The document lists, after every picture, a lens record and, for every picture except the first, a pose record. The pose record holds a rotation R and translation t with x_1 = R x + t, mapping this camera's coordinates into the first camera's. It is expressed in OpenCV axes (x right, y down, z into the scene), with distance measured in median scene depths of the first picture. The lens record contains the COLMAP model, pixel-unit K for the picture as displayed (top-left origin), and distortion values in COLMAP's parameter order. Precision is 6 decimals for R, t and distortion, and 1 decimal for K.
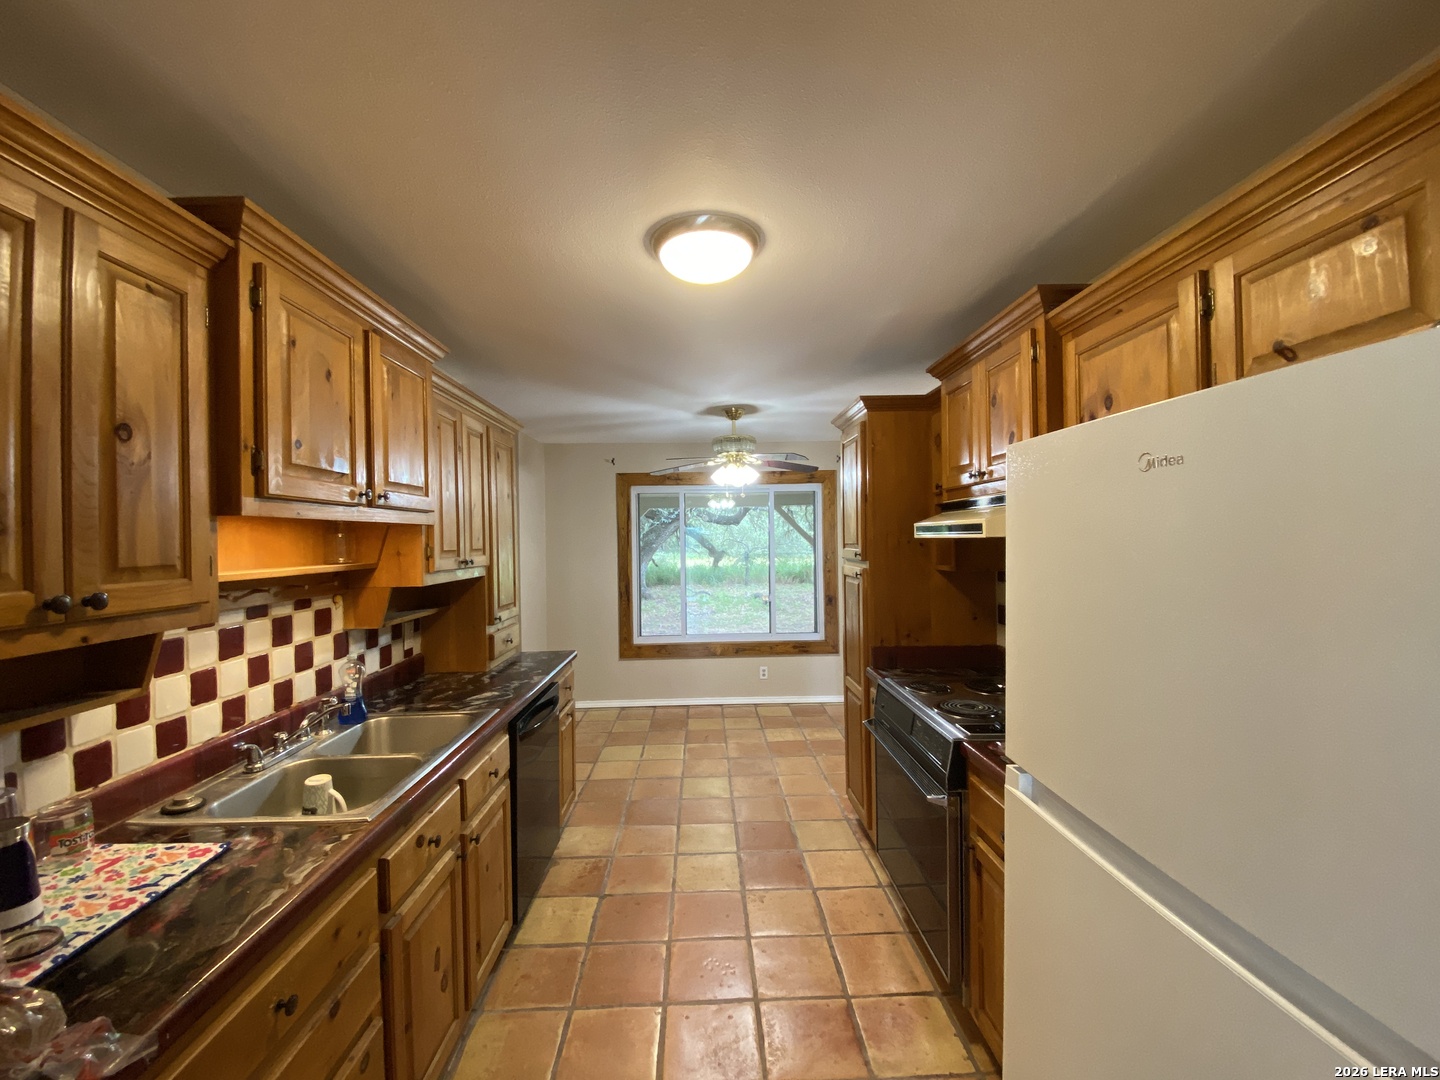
lens RADIAL K [[582.9, 0, 731.9], [0, 582.9, 537.3], [0, 0, 1]] dist [0.025421, -0.030013]
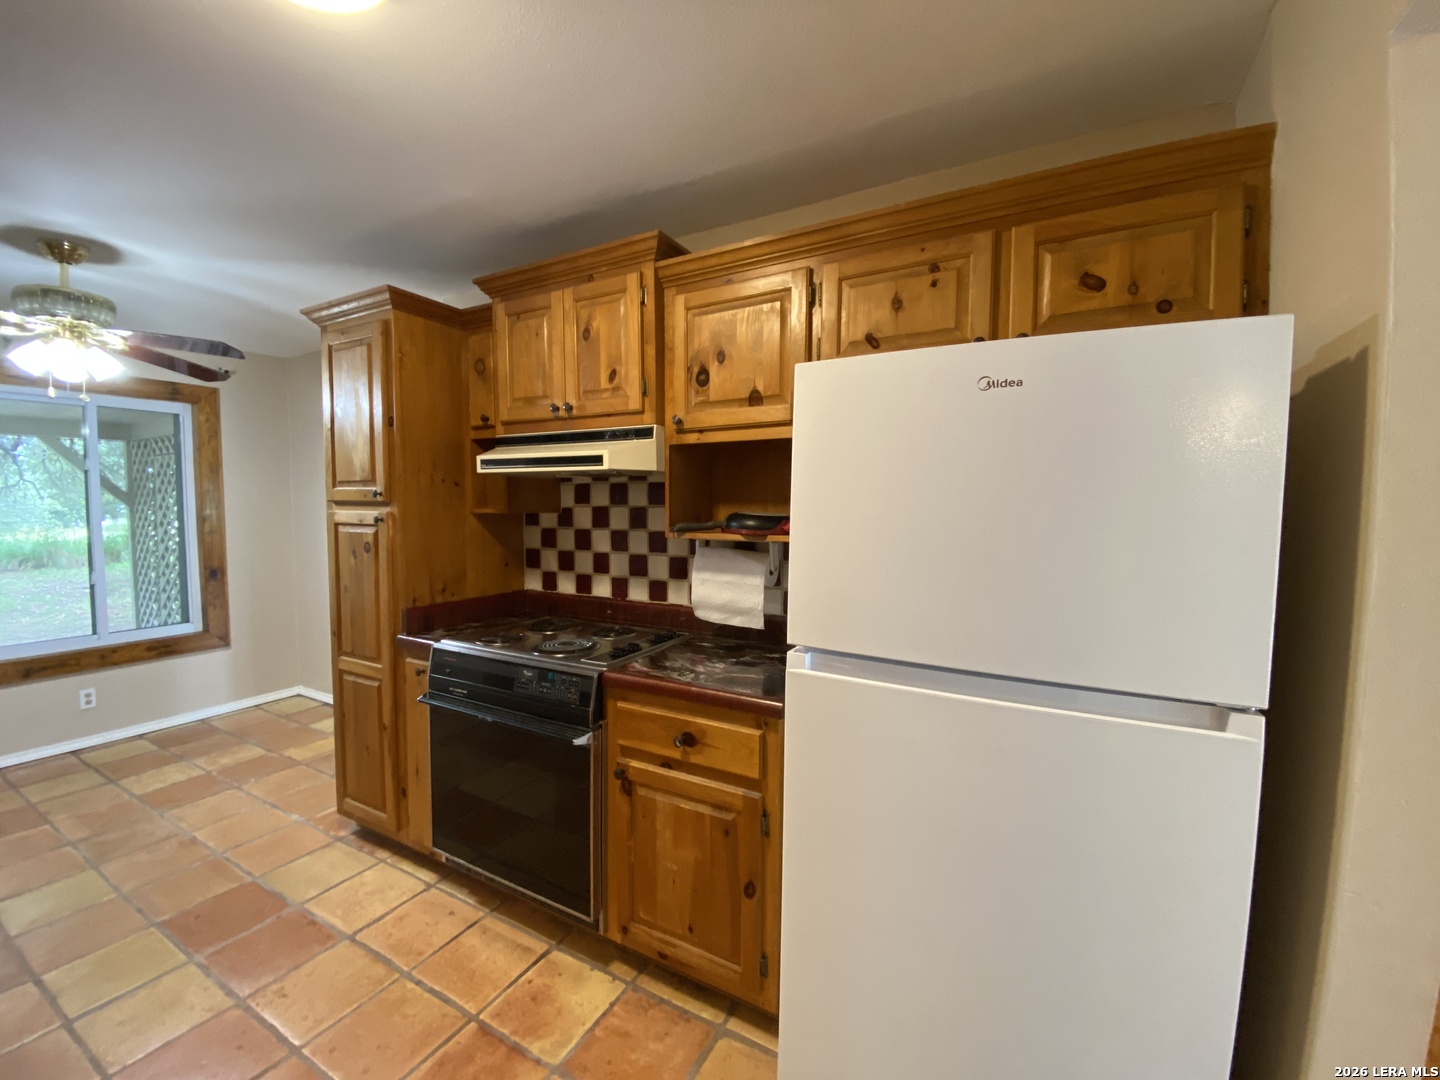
lens RADIAL K [[573.9, 0, 721.6], [0, 573.9, 541.9], [0, 0, 1]] dist [0.023300, -0.021059]
pose [[0.515813, -0.035822, 0.855952, -0.209463], [-0.014170, 0.998632, 0.050332, 0.049124], [-0.856584, -0.038091, 0.514600, 0.218315]]
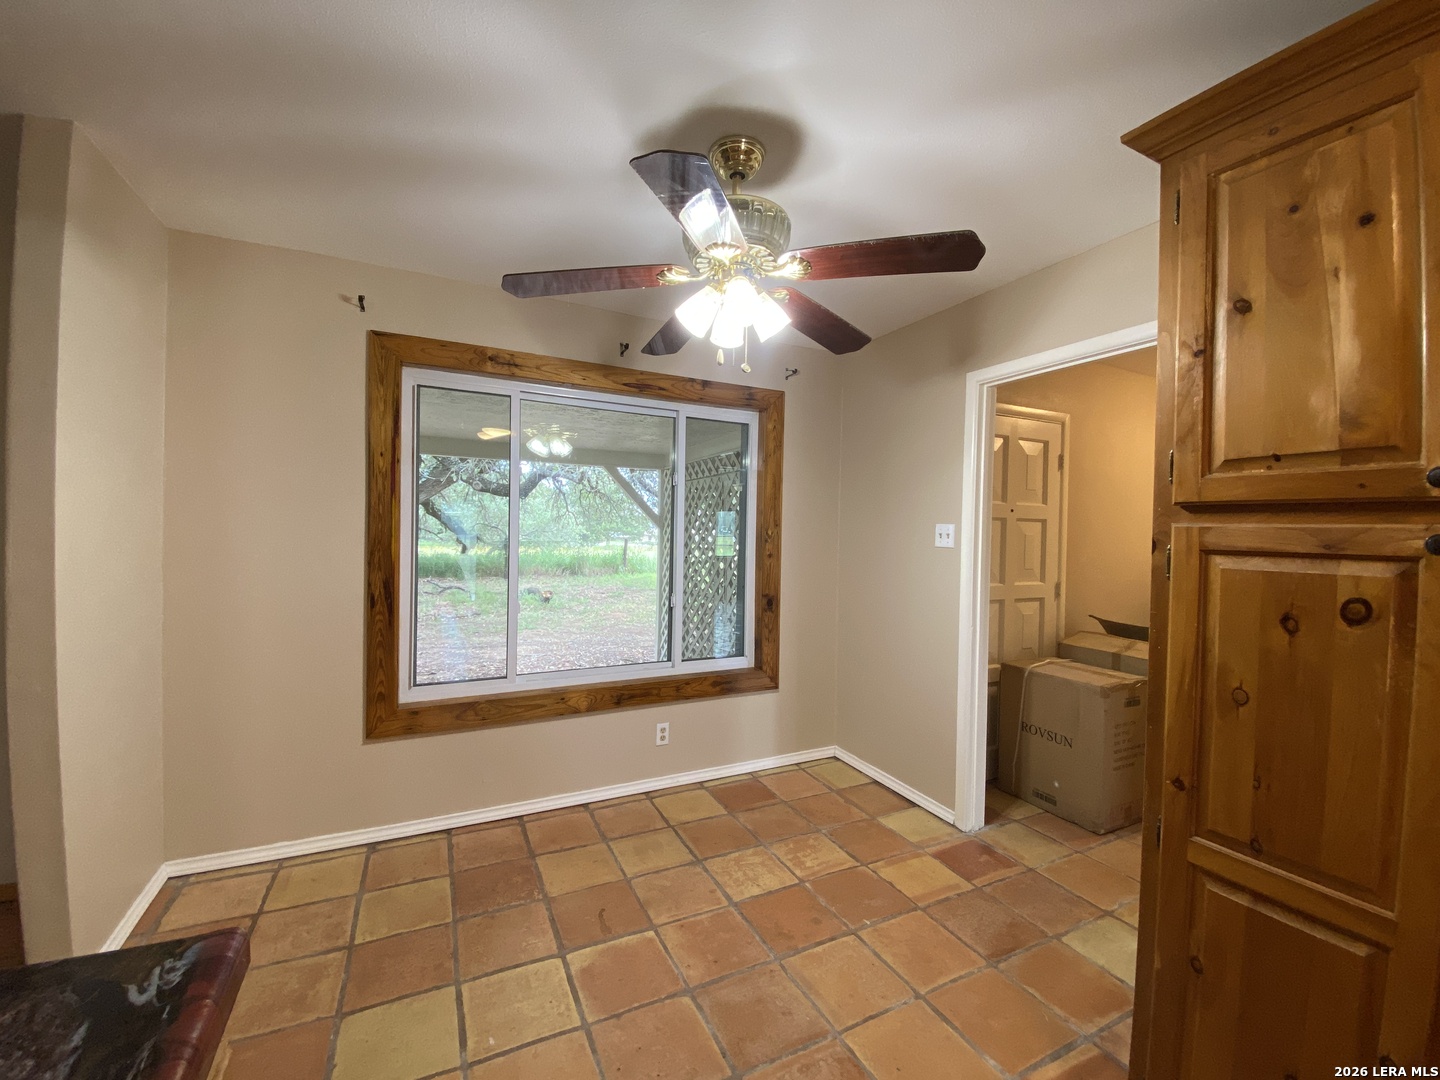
lens RADIAL K [[582.9, 0, 731.9], [0, 582.9, 537.3], [0, 0, 1]] dist [0.025421, -0.030013]
pose [[0.909865, 0.029229, 0.413874, -0.233730], [-0.033835, 0.999420, 0.003801, 0.071934], [-0.413523, -0.017461, 0.910326, 0.873111]]
